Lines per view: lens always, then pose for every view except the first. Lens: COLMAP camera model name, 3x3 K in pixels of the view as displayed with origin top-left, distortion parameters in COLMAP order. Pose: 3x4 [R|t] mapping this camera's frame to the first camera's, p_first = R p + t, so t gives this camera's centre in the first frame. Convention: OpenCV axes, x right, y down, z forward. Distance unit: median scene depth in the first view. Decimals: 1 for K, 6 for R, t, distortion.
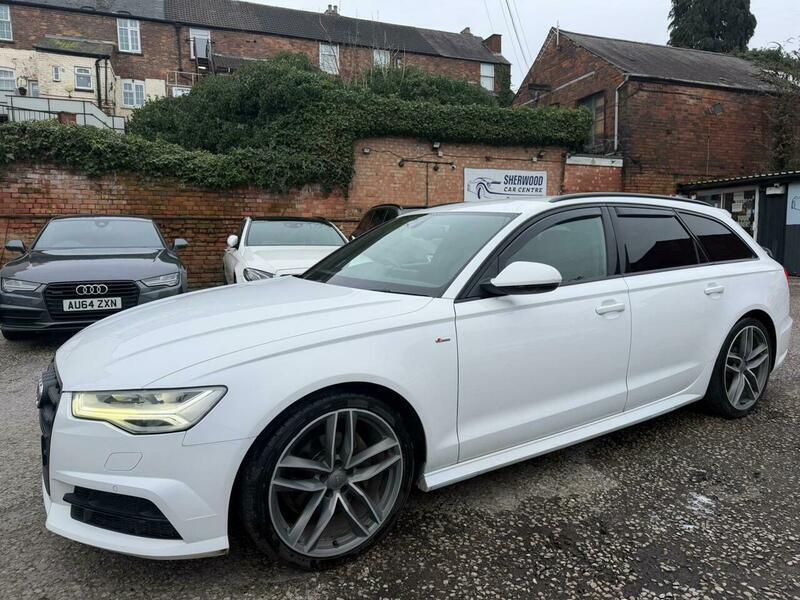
lens RADIAL K [[559.6, 0, 403.7], [0, 559.6, 300.4], [0, 0, 1]] dist [0.024487, -0.029905]
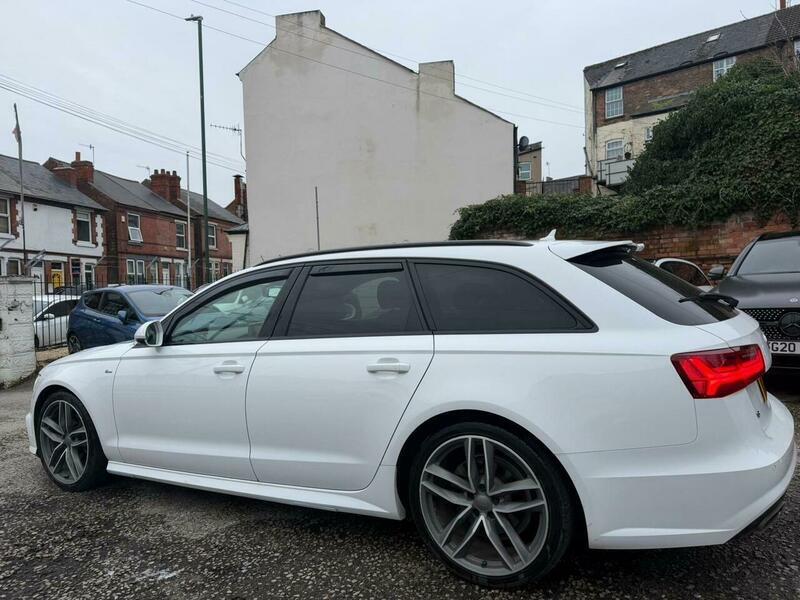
lens RADIAL K [[556.1, 0, 400.0], [0, 556.1, 300.0], [0, 0, 1]] dist [0.061810, -0.089898]
pose [[0.459743, 0.001330, -0.888051, 0.336098], [-0.063628, 0.997478, -0.031446, -0.023415], [0.885770, 0.070962, 0.458668, 0.188636]]
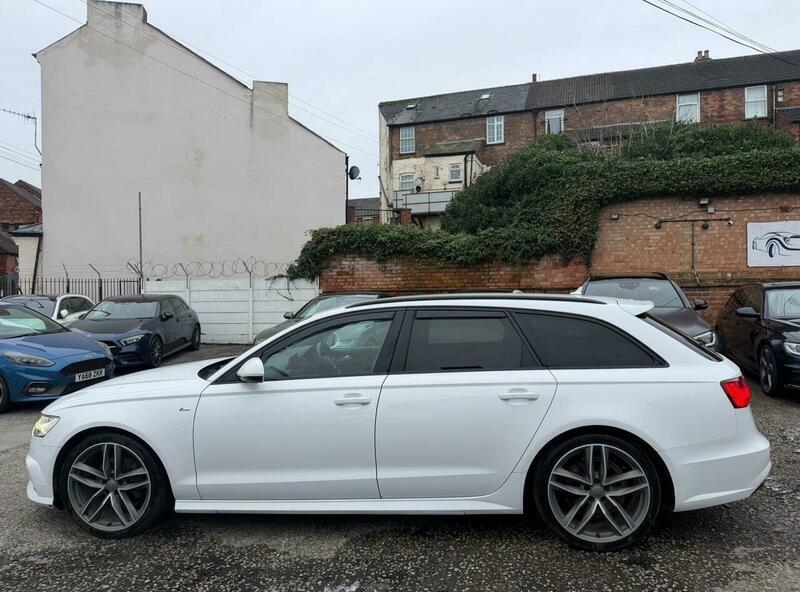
lens RADIAL K [[544.1, 0, 402.0], [0, 544.1, 307.3], [0, 0, 1]] dist [0.088450, -0.134750]
pose [[0.770434, 0.005391, -0.637496, 0.275566], [-0.060284, 0.996100, -0.064432, -0.026565], [0.634663, 0.088072, 0.767754, 0.042689]]
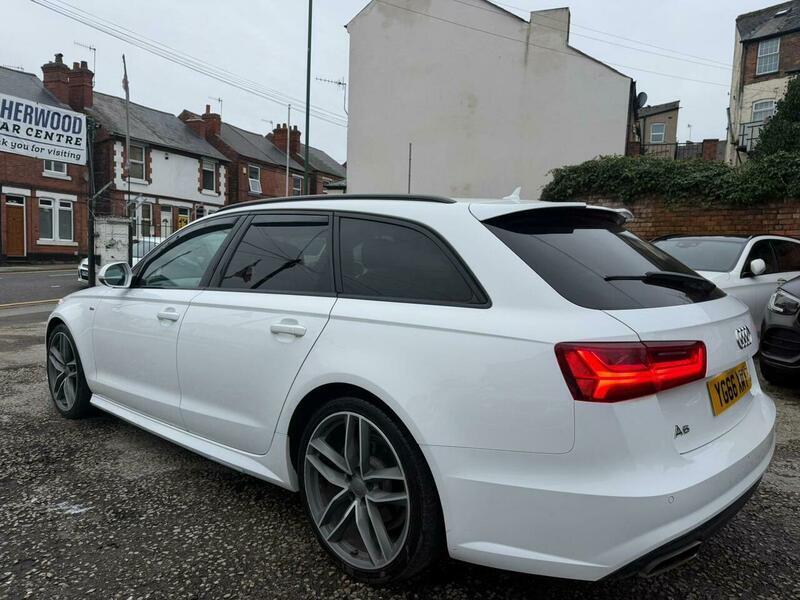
lens RADIAL K [[559.6, 0, 403.7], [0, 559.6, 300.4], [0, 0, 1]] dist [0.024487, -0.029905]
pose [[0.276536, 0.092487, -0.956543, 0.341935], [-0.136403, 0.989058, 0.056197, -0.030096], [0.951274, 0.114935, 0.286125, 0.262069]]
